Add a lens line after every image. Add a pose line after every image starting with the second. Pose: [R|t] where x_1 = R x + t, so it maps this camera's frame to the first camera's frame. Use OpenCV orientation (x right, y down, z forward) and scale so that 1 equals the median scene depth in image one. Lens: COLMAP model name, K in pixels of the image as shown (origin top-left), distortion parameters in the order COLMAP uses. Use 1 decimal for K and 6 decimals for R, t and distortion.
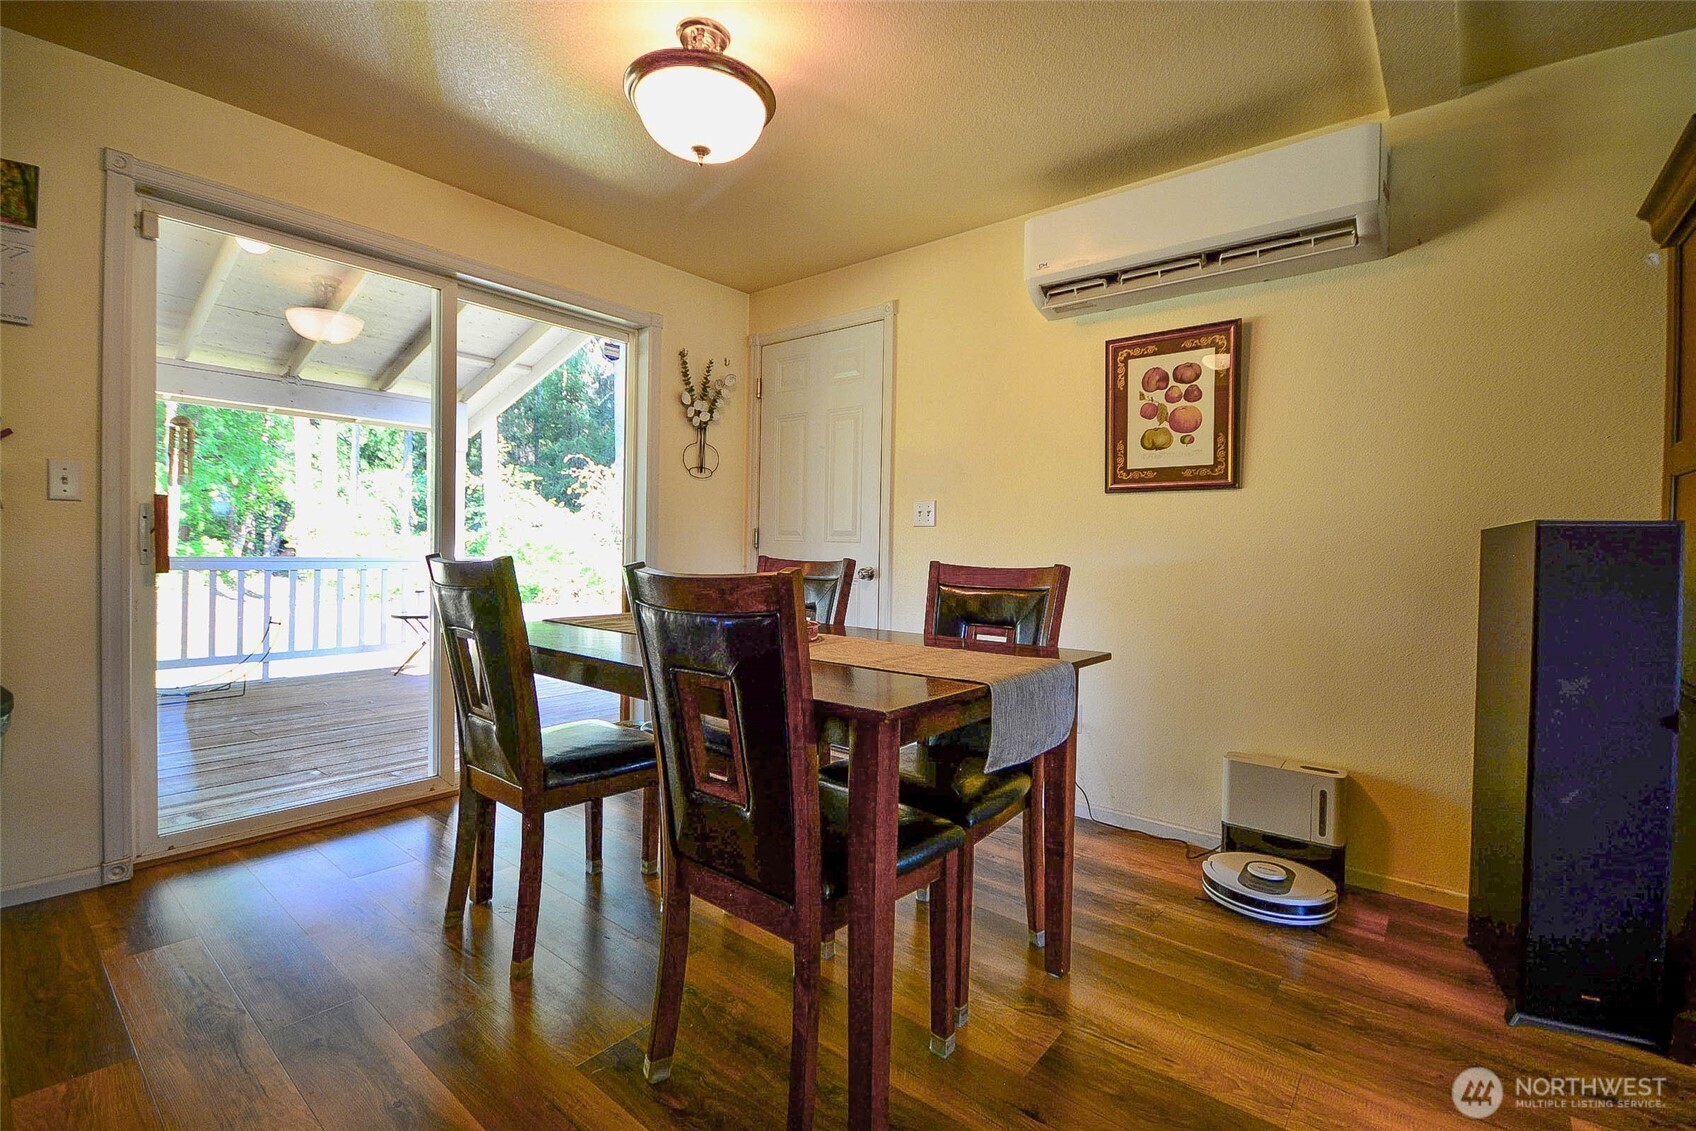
lens RADIAL K [[743.1, 0, 851.1], [0, 743.1, 562.1], [0, 0, 1]] dist [0.002669, -0.010604]
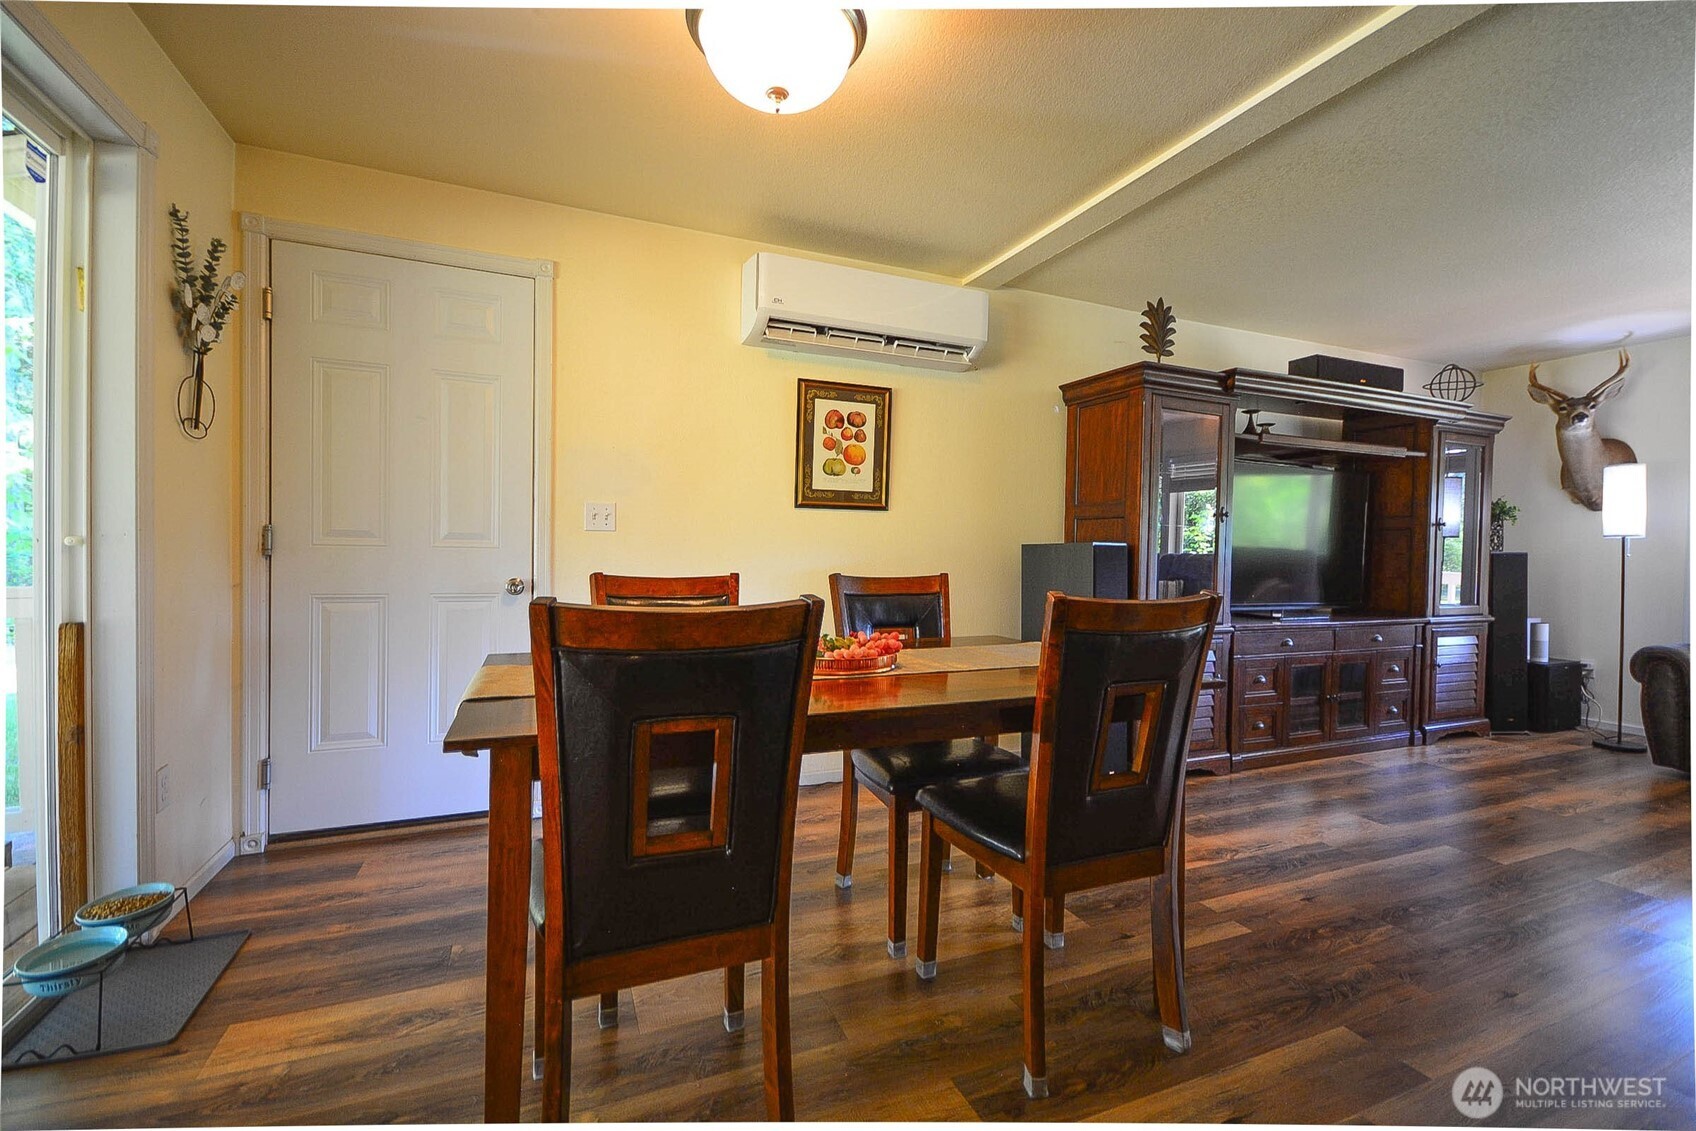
lens RADIAL K [[746.0, 0, 851.6], [0, 746.0, 549.1], [0, 0, 1]] dist [0.008064, 0.000204]
pose [[0.464383, -0.010089, 0.885577, -0.690139], [0.010483, 0.999928, 0.005895, -0.035110], [-0.885573, 0.006546, 0.464455, 0.395181]]
